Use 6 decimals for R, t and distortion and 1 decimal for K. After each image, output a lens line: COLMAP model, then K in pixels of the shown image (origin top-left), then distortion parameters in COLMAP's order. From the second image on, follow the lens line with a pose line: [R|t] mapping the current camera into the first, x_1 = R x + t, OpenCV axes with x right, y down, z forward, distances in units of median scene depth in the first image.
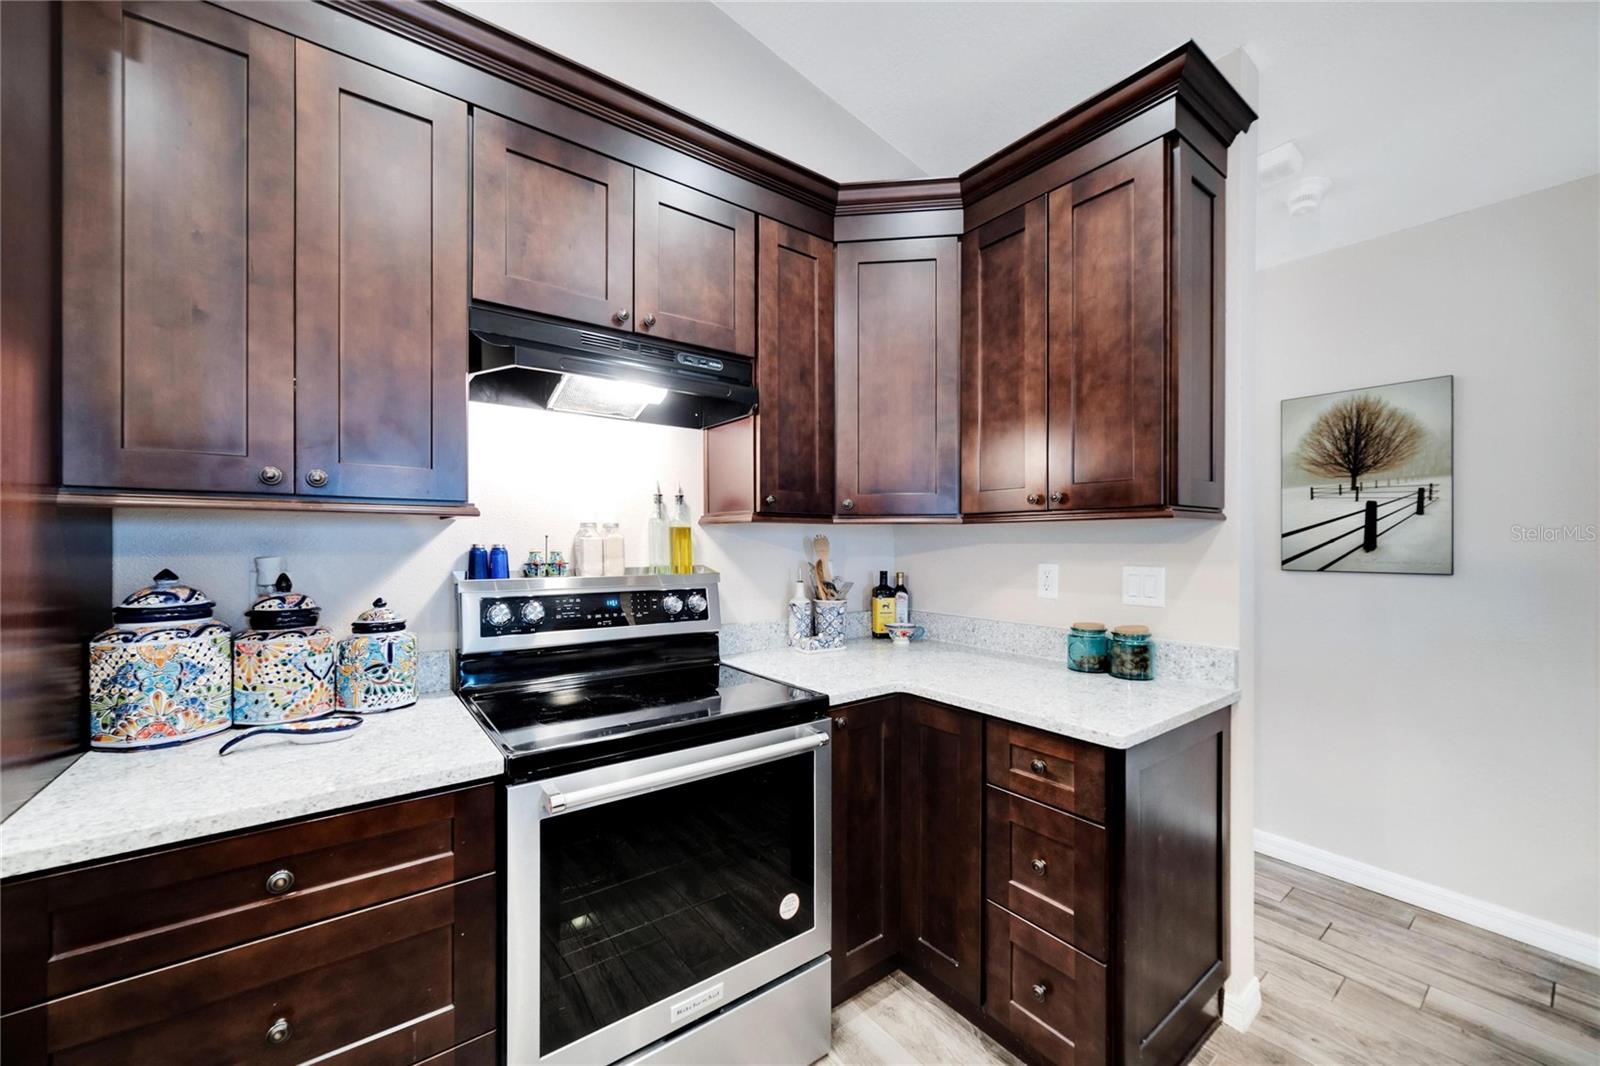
lens RADIAL K [[611.9, 0, 796.1], [0, 611.9, 542.7], [0, 0, 1]] dist [-0.002484, 0.000446]
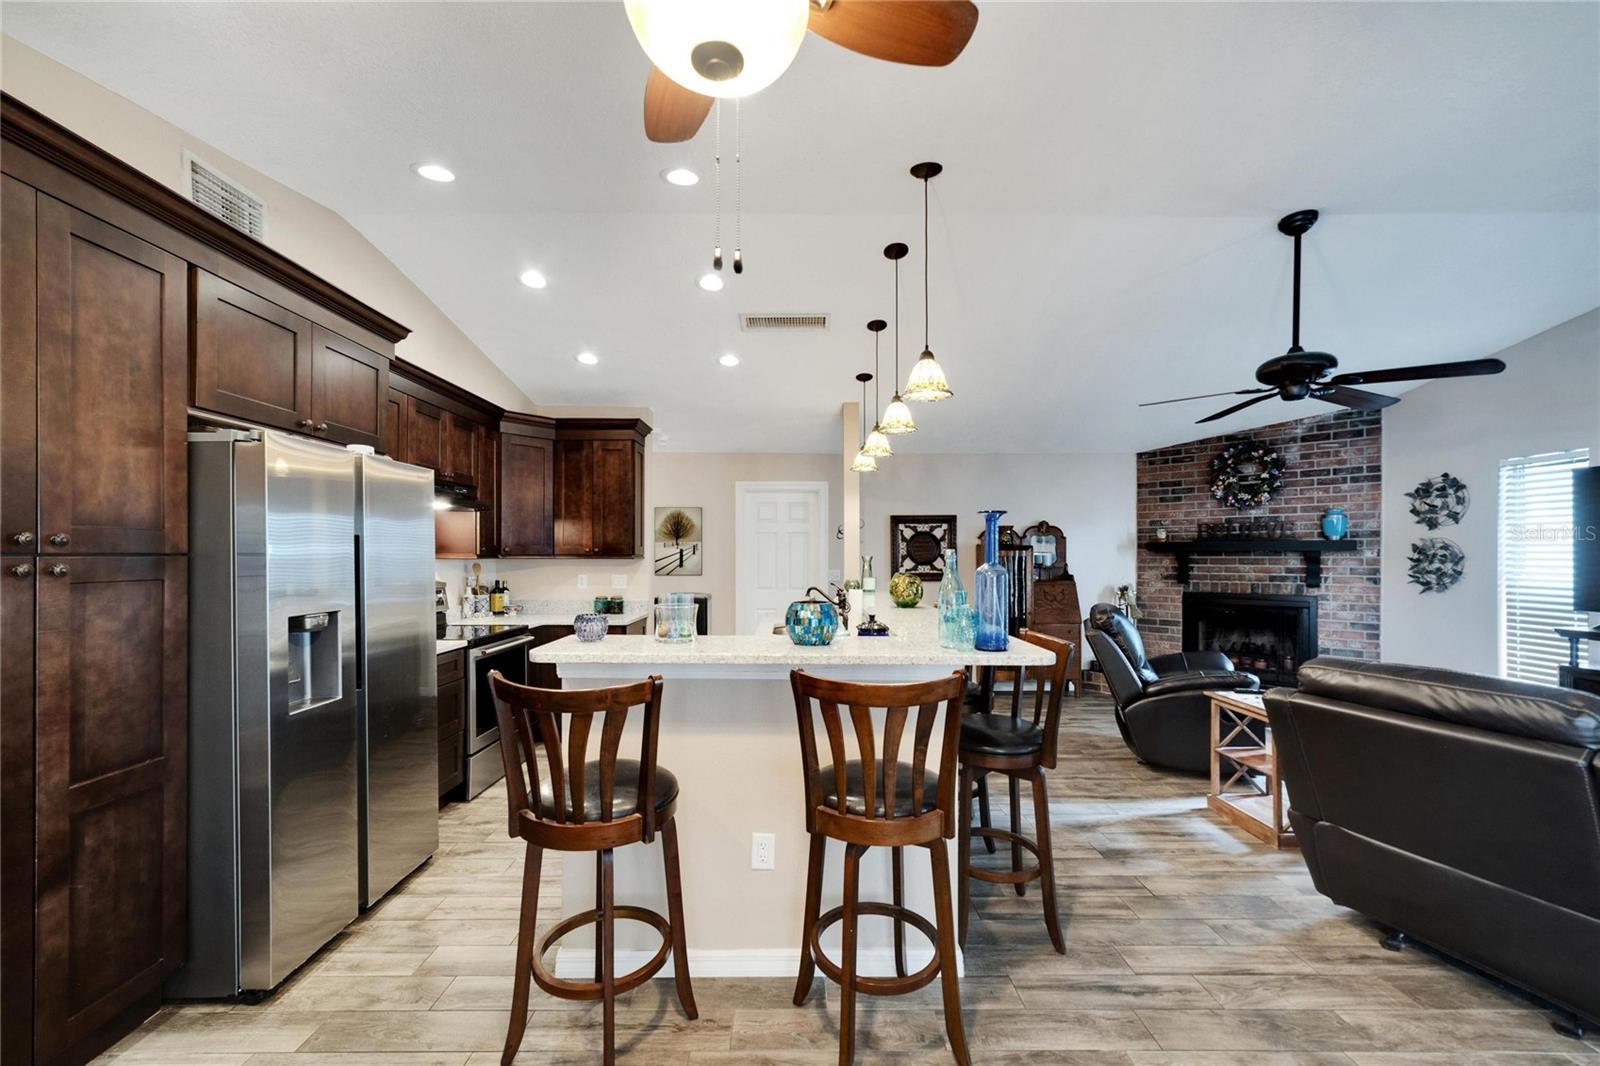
lens RADIAL K [[611.9, 0, 787.1], [0, 611.9, 558.1], [0, 0, 1]] dist [-0.002484, 0.000446]
pose [[0.611214, -0.001725, 0.791463, -1.090209], [-0.001517, 0.999993, 0.003351, -0.043461], [-0.791464, -0.003248, 0.611208, -1.219931]]
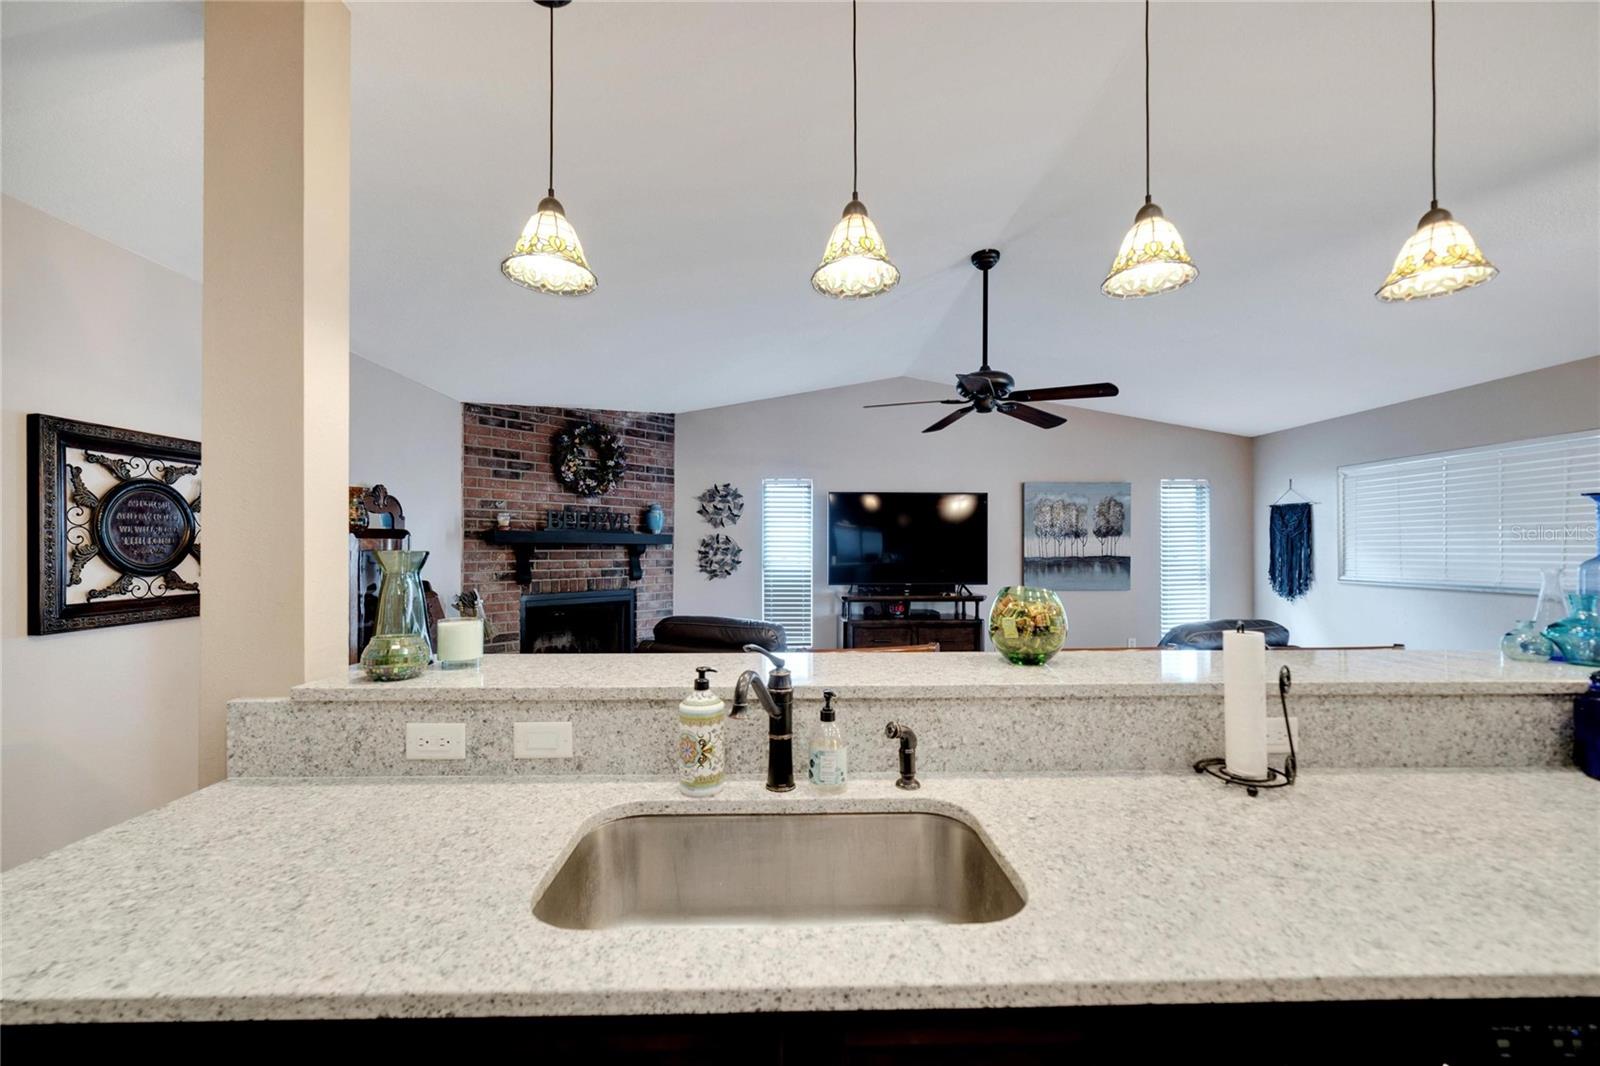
lens RADIAL K [[611.9, 0, 793.0], [0, 611.9, 546.0], [0, 0, 1]] dist [-0.002484, 0.000446]
pose [[-0.809859, 0.003889, 0.586611, 0.251066], [0.000705, 0.999984, -0.005656, -0.045564], [-0.586624, -0.004167, -0.809849, 0.367024]]
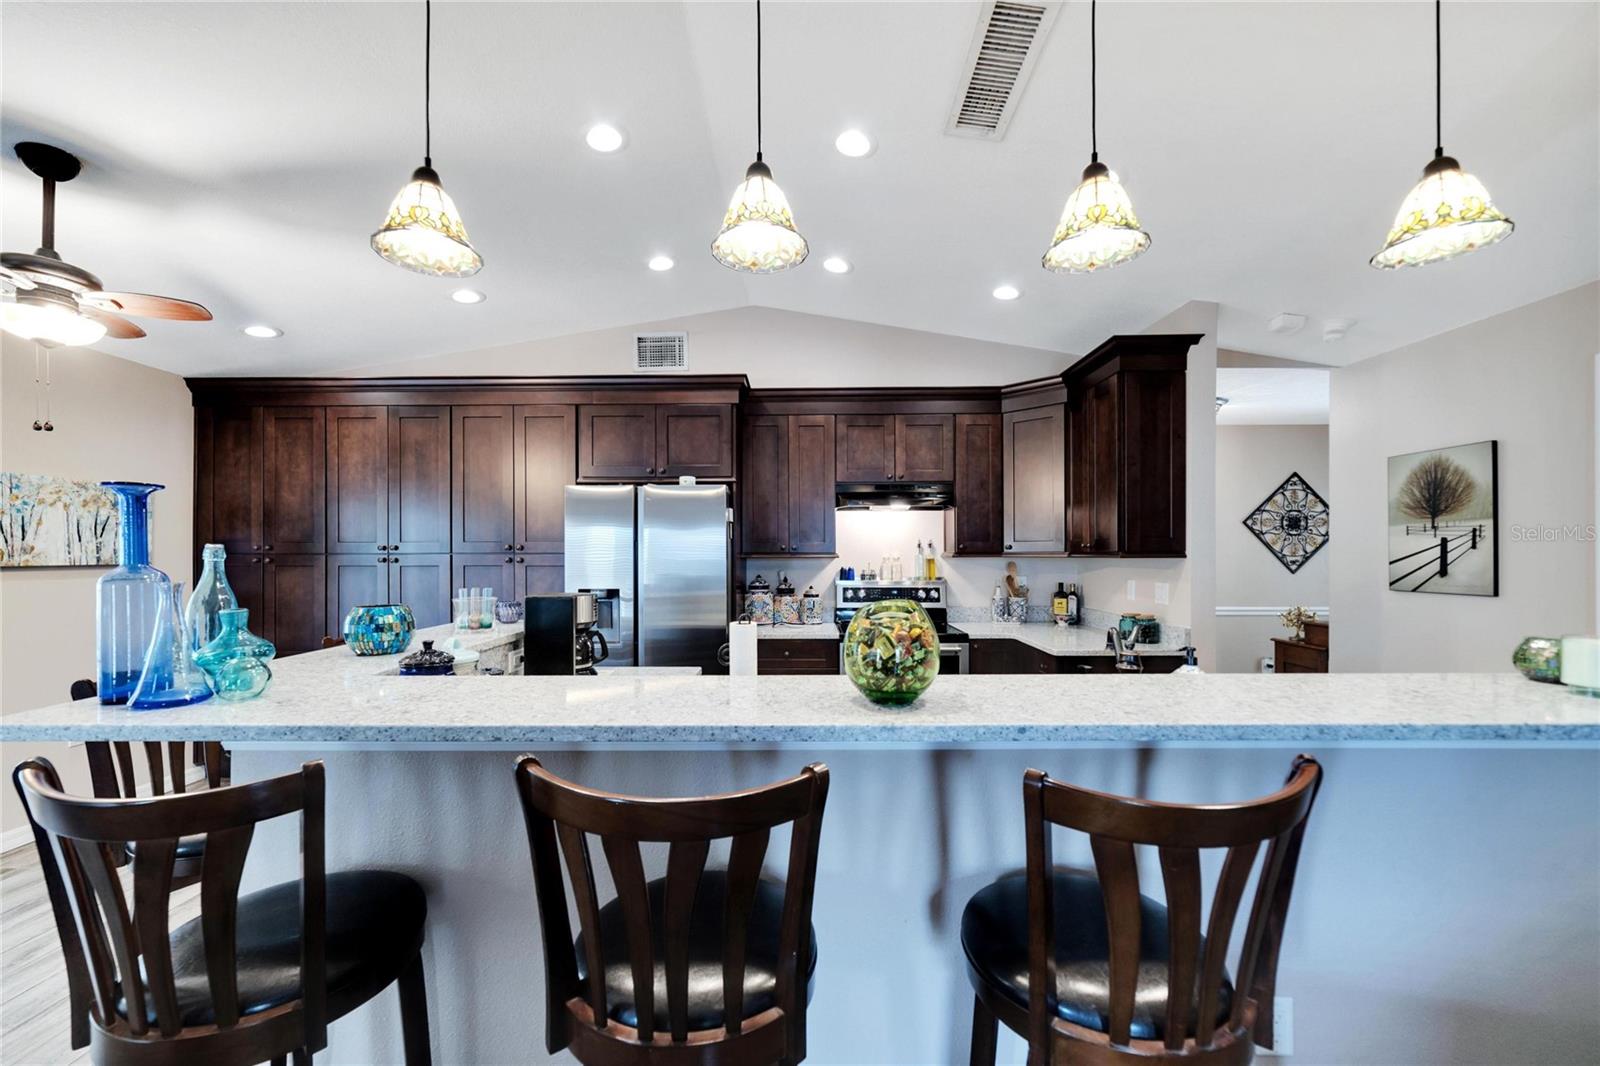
lens RADIAL K [[611.9, 0, 800.4], [0, 611.9, 554.4], [0, 0, 1]] dist [-0.002484, 0.000446]
pose [[0.795345, -0.001664, -0.606155, 0.753868], [0.002705, 0.999996, 0.000804, -0.043843], [0.606151, -0.002279, 0.795346, -0.973618]]
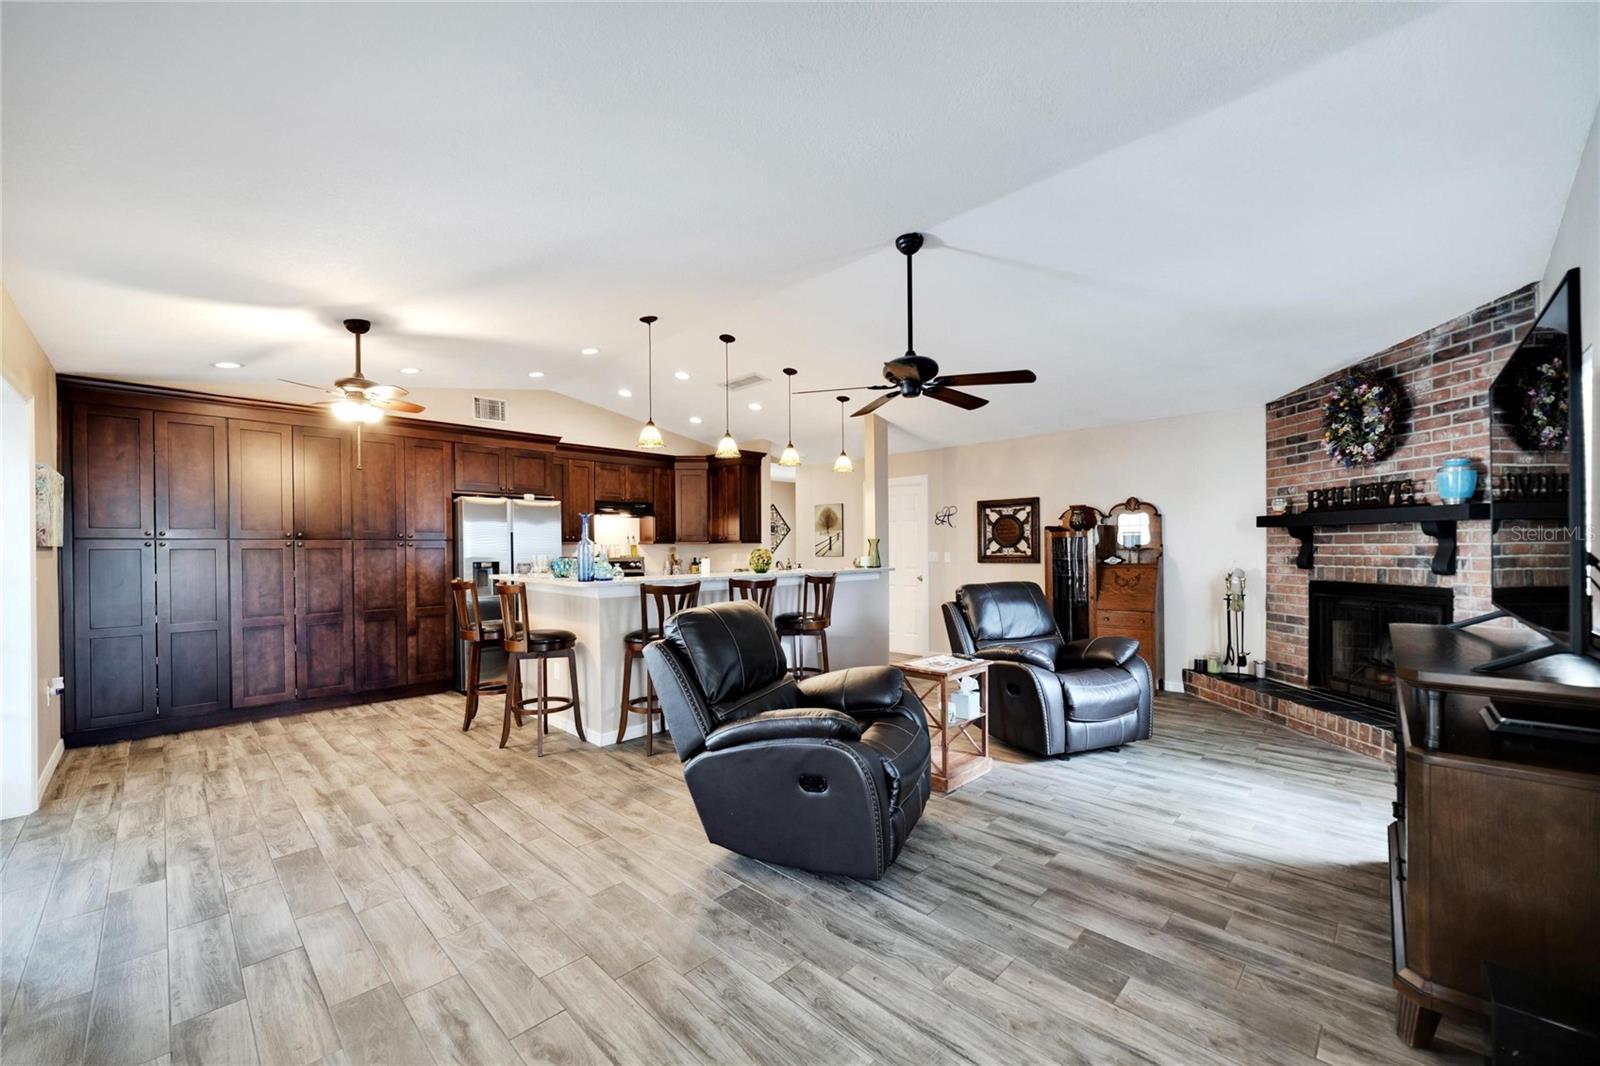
lens RADIAL K [[611.9, 0, 785.2], [0, 611.9, 557.1], [0, 0, 1]] dist [-0.002484, 0.000446]
pose [[0.990692, -0.007355, 0.135924, 0.227374], [0.005391, 0.999876, 0.014810, -0.001409], [-0.136016, -0.013939, 0.990609, -2.921955]]
